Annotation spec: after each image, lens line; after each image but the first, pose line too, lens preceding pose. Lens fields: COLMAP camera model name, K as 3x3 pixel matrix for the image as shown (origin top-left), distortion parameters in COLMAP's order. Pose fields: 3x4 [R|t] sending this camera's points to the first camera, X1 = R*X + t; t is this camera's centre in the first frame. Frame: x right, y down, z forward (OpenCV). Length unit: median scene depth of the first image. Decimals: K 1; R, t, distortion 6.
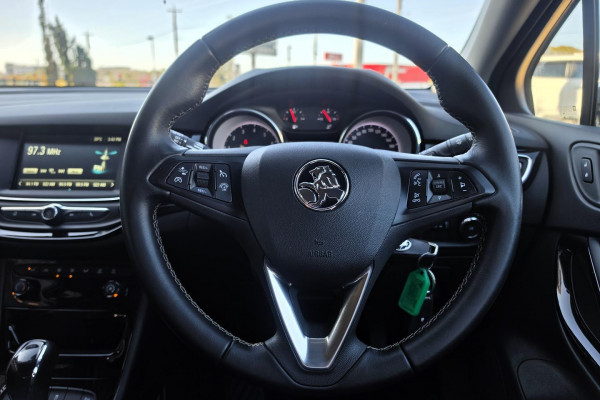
lens RADIAL K [[417.6, 0, 291.6], [0, 417.6, 215.2], [0, 0, 1]] dist [0.032353, -0.006362]
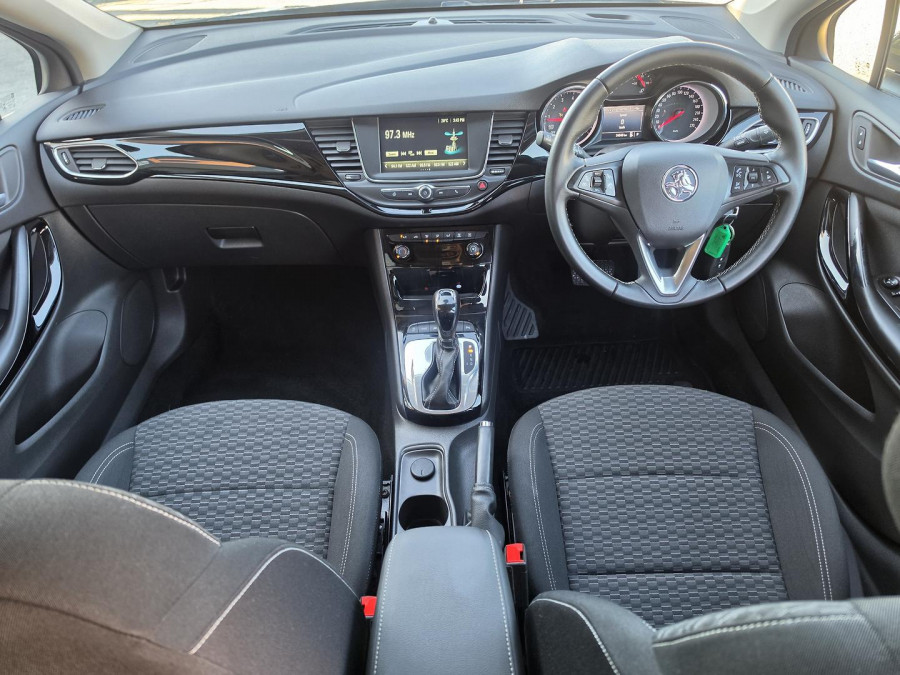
lens RADIAL K [[634.7, 0, 448.7], [0, 634.7, 351.8], [0, 0, 1]] dist [0.028402, 0.006107]
pose [[0.998171, -0.059342, 0.011541, -0.523875], [0.050293, 0.921058, 0.386164, -0.279713], [-0.033546, -0.384877, 0.922358, -0.871545]]
